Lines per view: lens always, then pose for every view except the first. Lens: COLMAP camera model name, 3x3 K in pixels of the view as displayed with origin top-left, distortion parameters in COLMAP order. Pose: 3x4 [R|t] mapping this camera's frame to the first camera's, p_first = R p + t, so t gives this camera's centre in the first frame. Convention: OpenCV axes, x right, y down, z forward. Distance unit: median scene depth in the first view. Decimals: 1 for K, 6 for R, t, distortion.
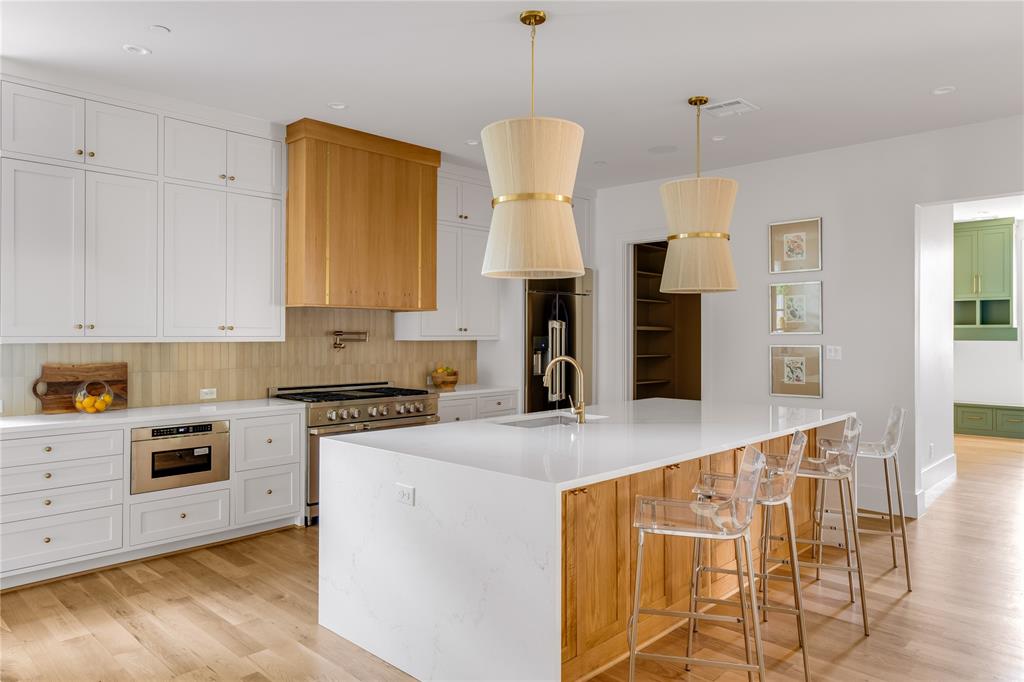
lens RADIAL K [[678.6, 0, 512.0], [0, 678.6, 341.0], [0, 0, 1]] dist [-0.000326, -0.000006]
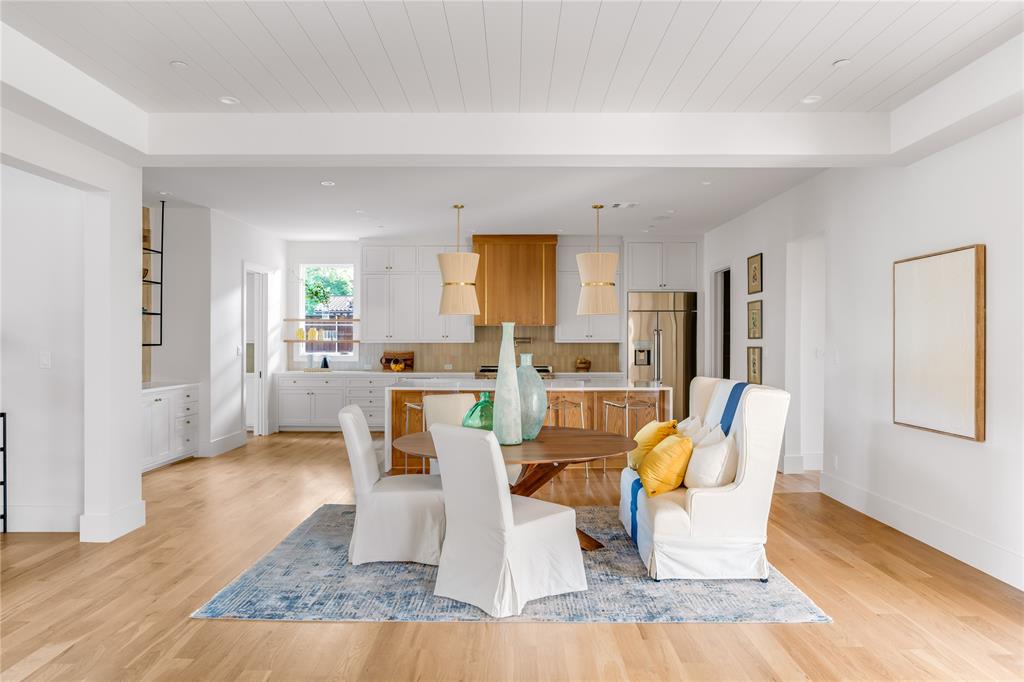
lens RADIAL K [[682.6, 0, 512.0], [0, 682.6, 341.0], [0, 0, 1]] dist [-0.016757, -0.000357]
pose [[0.693895, 0.004603, -0.720061, 1.217825], [-0.005408, 0.999985, 0.001180, -0.007633], [0.720055, 0.003076, 0.693910, -0.341909]]
